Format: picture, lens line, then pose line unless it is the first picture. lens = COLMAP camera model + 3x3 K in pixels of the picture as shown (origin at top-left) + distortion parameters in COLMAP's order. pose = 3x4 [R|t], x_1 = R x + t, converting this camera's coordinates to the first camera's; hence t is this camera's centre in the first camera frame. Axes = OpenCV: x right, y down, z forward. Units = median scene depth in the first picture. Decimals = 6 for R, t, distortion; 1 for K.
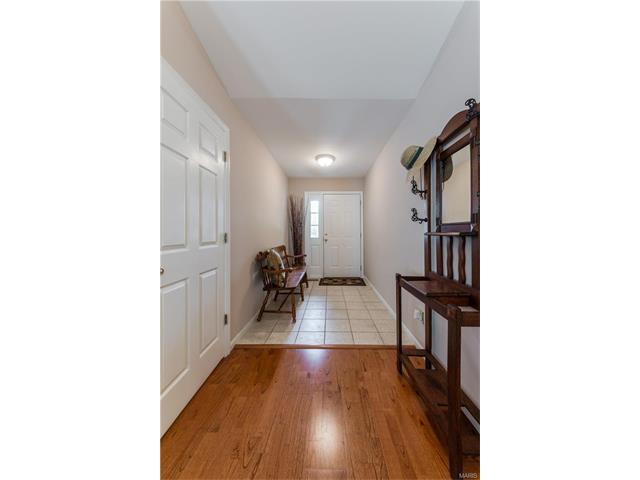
lens RADIAL K [[243.2, 0, 322.5], [0, 243.2, 236.2], [0, 0, 1]] dist [0.002133, 0.000111]
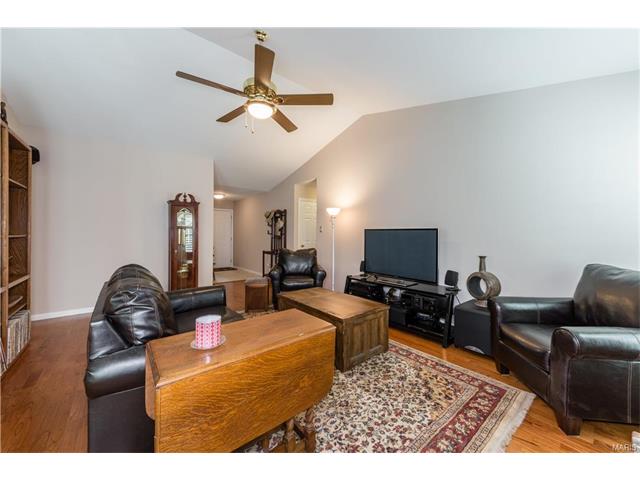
lens RADIAL K [[243.2, 0, 322.5], [0, 243.2, 236.2], [0, 0, 1]] dist [0.002133, 0.000111]
pose [[0.827435, 0.020770, 0.561177, -0.891523], [-0.010068, 0.999704, -0.022155, 0.033408], [-0.561471, 0.012682, 0.827399, -2.212718]]
